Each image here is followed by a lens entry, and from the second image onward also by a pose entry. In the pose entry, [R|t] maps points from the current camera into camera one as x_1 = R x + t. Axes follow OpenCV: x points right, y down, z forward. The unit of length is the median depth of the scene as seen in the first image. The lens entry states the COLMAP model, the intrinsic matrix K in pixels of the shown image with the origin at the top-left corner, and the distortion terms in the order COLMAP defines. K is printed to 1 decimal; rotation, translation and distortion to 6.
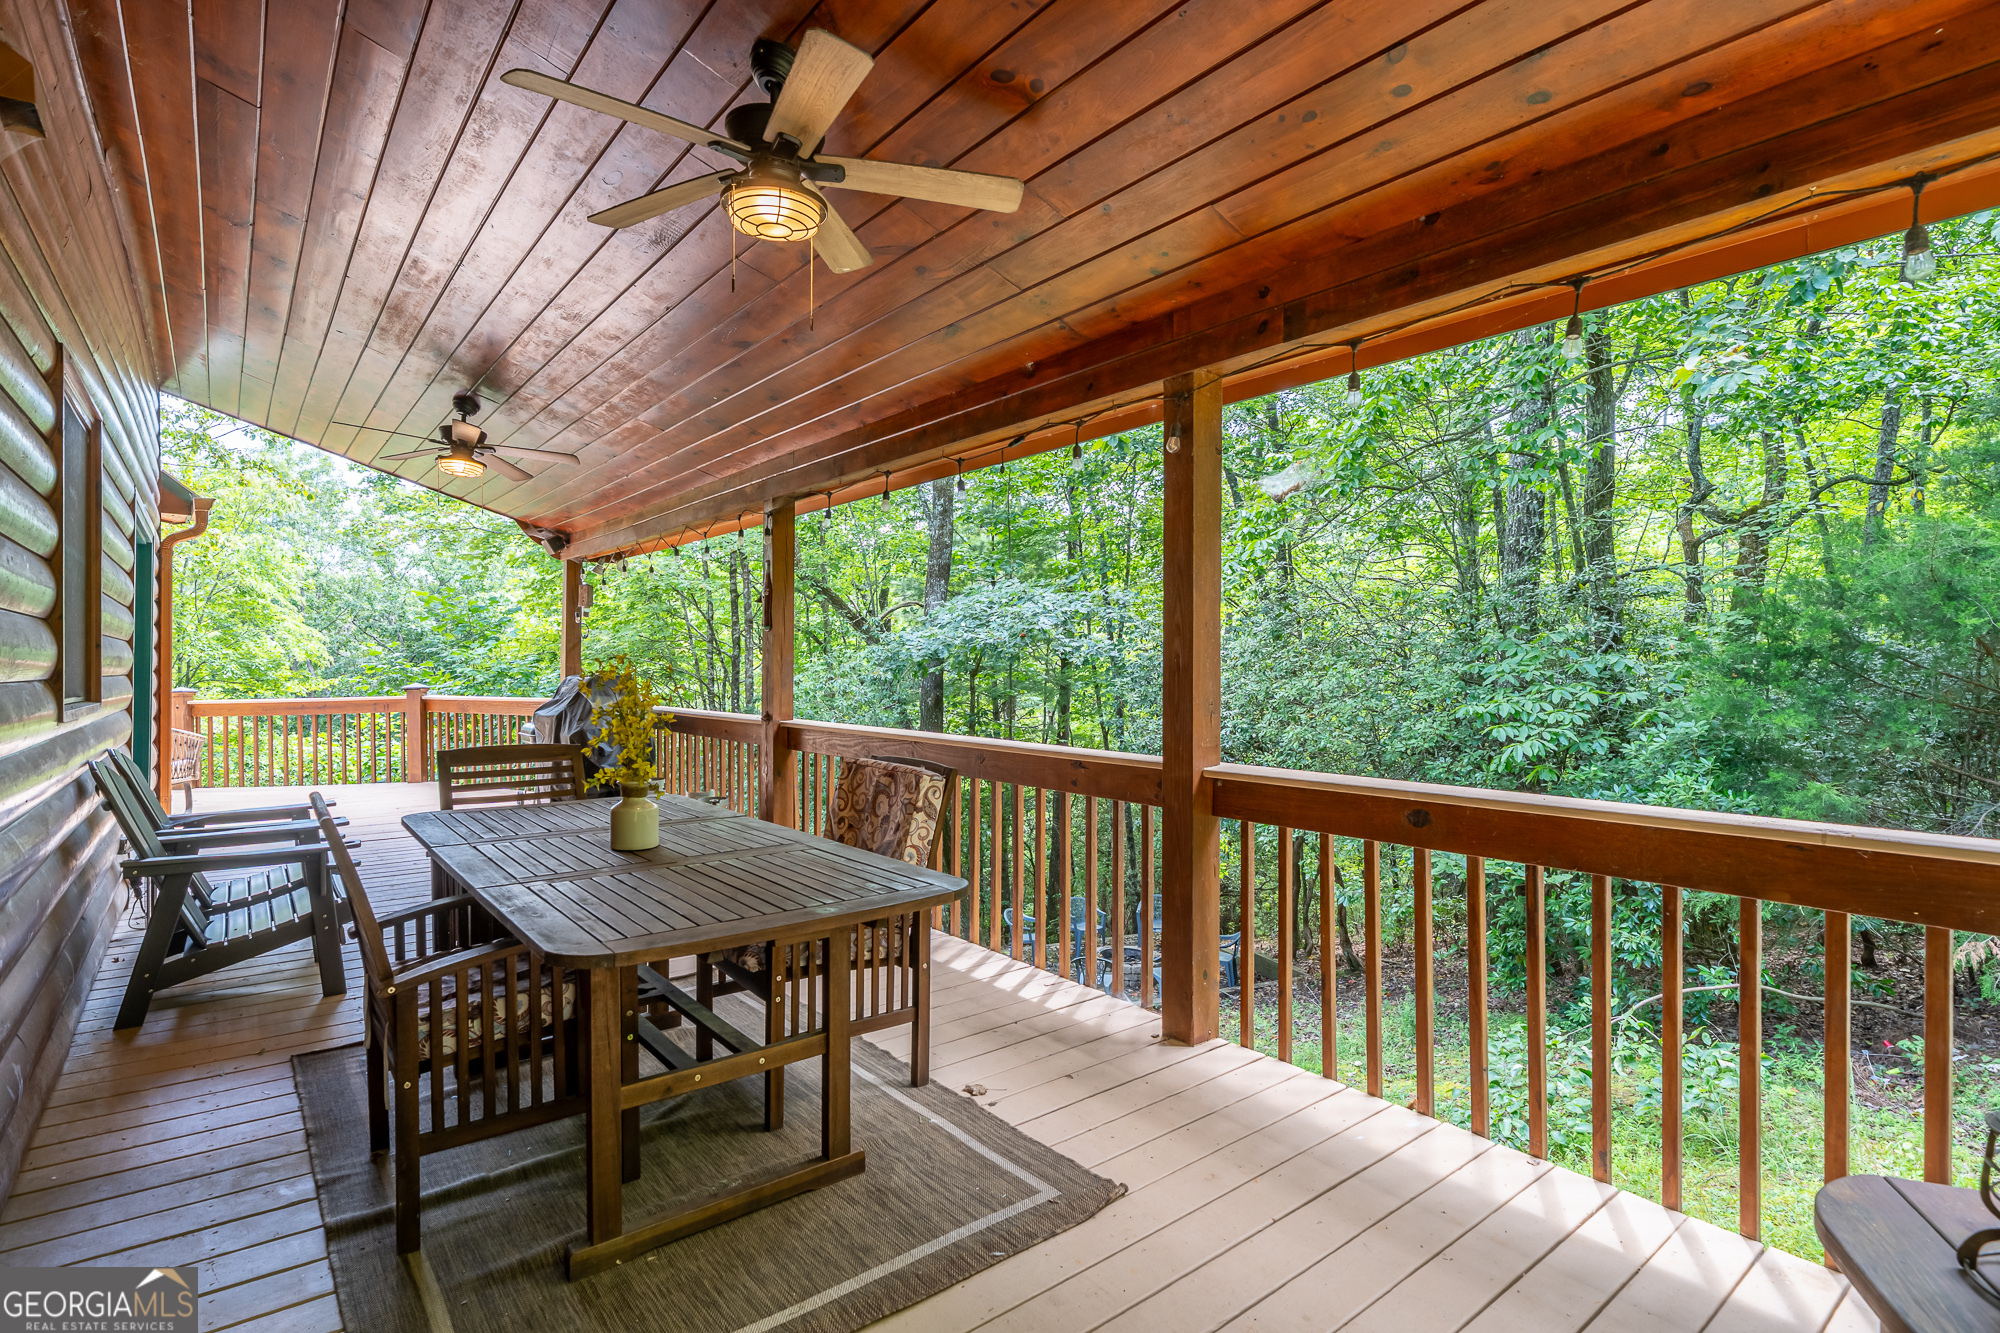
lens RADIAL K [[974.4, 0, 1000.0], [0, 974.4, 666.5], [0, 0, 1]] dist [0.002118, 0.000085]
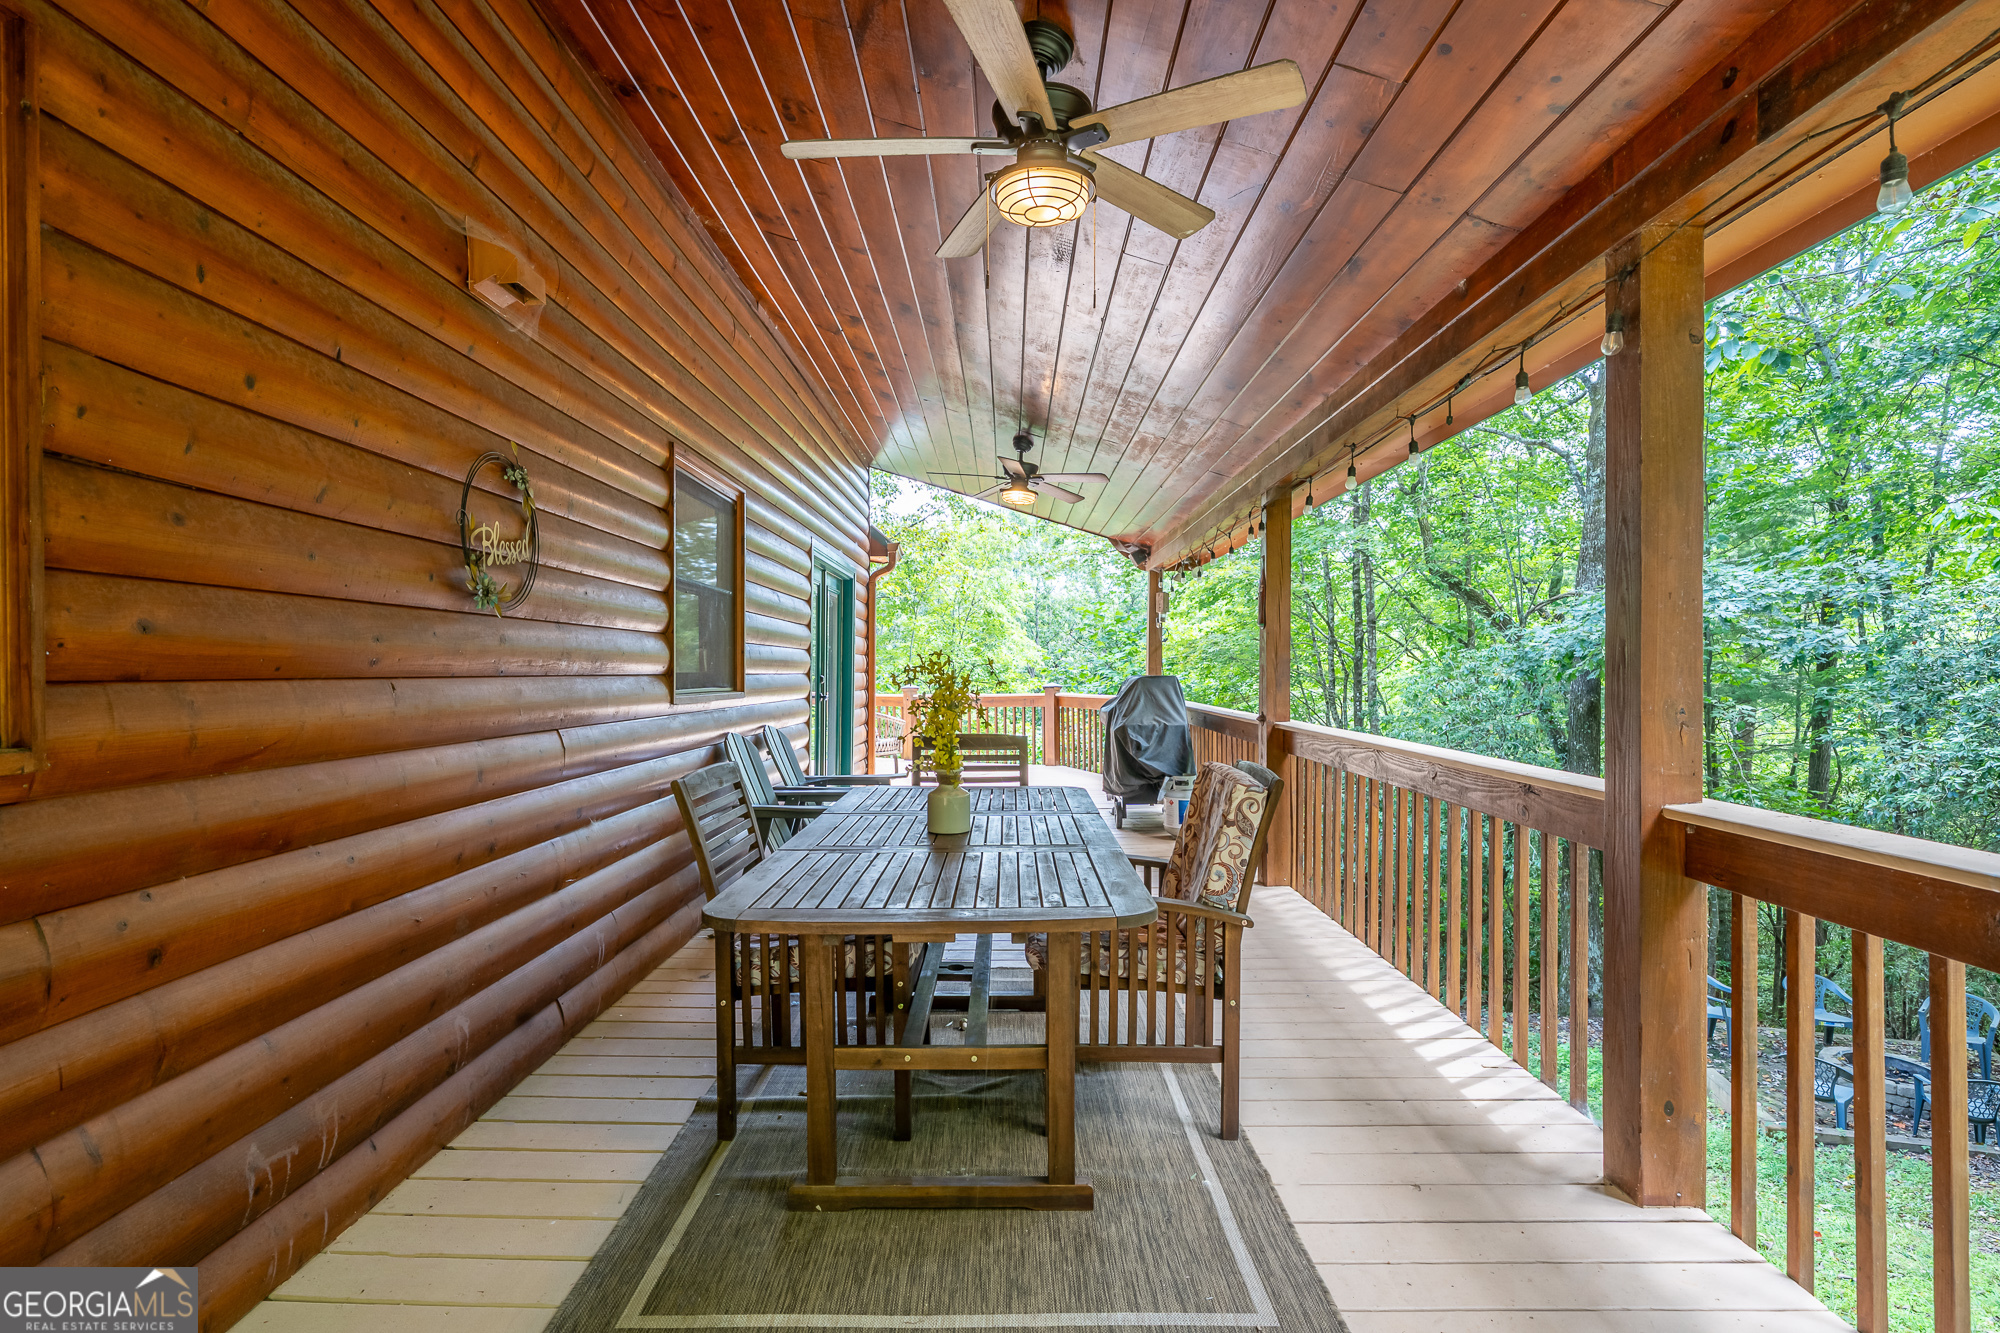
lens RADIAL K [[946.0, 0, 998.6], [0, 946.0, 667.4], [0, 0, 1]] dist [0.001019, -0.000721]
pose [[0.776932, -0.004629, -0.629567, 0.227431], [0.002986, 0.999989, -0.003667, 0.007128], [0.629577, 0.000969, 0.776937, 0.162270]]
